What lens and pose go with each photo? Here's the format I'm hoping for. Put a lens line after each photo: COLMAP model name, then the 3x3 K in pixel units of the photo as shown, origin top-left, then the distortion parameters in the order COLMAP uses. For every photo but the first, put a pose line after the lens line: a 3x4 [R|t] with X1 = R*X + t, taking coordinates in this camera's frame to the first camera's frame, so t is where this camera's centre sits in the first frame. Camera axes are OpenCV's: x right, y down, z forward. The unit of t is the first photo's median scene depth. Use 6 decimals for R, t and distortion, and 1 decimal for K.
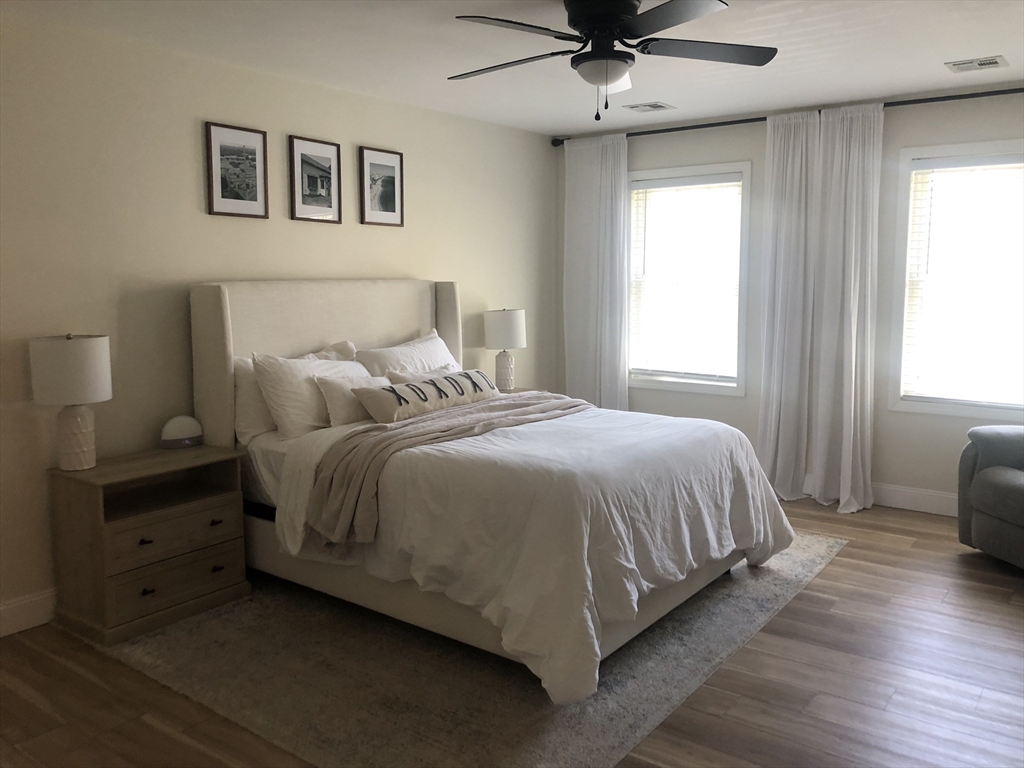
lens RADIAL K [[841.1, 0, 513.7], [0, 841.1, 381.7], [0, 0, 1]] dist [0.025597, -0.029273]
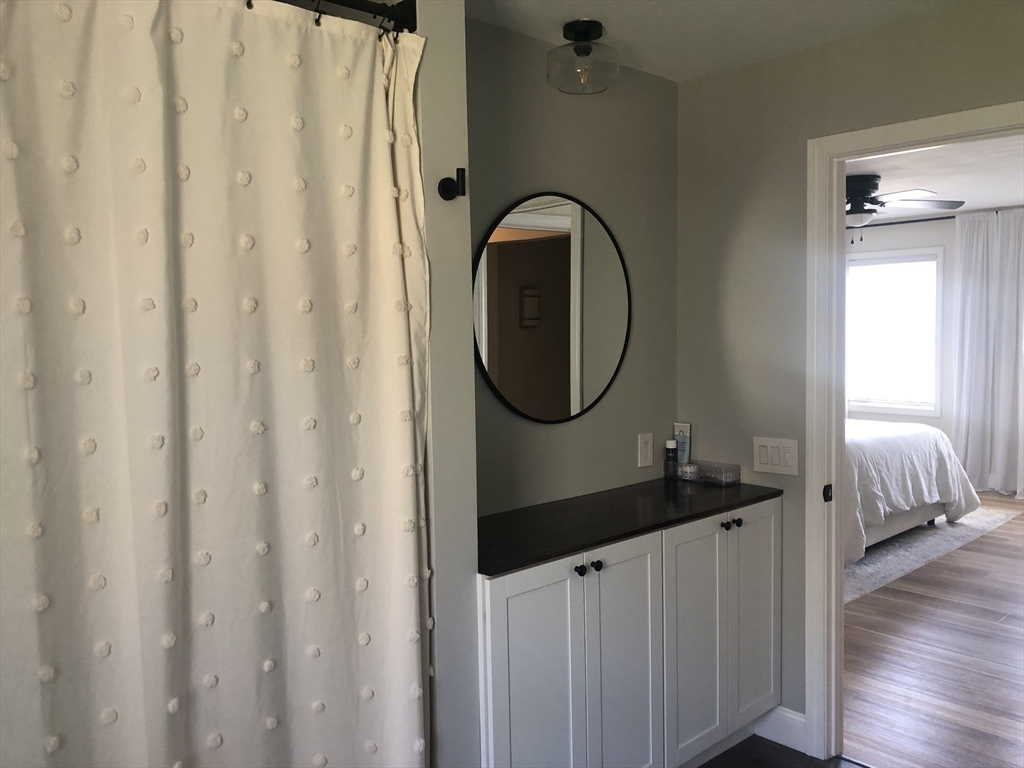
lens RADIAL K [[841.1, 0, 491.7], [0, 841.1, 406.2], [0, 0, 1]] dist [0.025597, -0.029273]
pose [[0.979024, -0.000081, -0.203743, -0.236430], [-0.006219, 0.999522, -0.030283, 0.068627], [0.203648, 0.030915, 0.978556, -0.730495]]
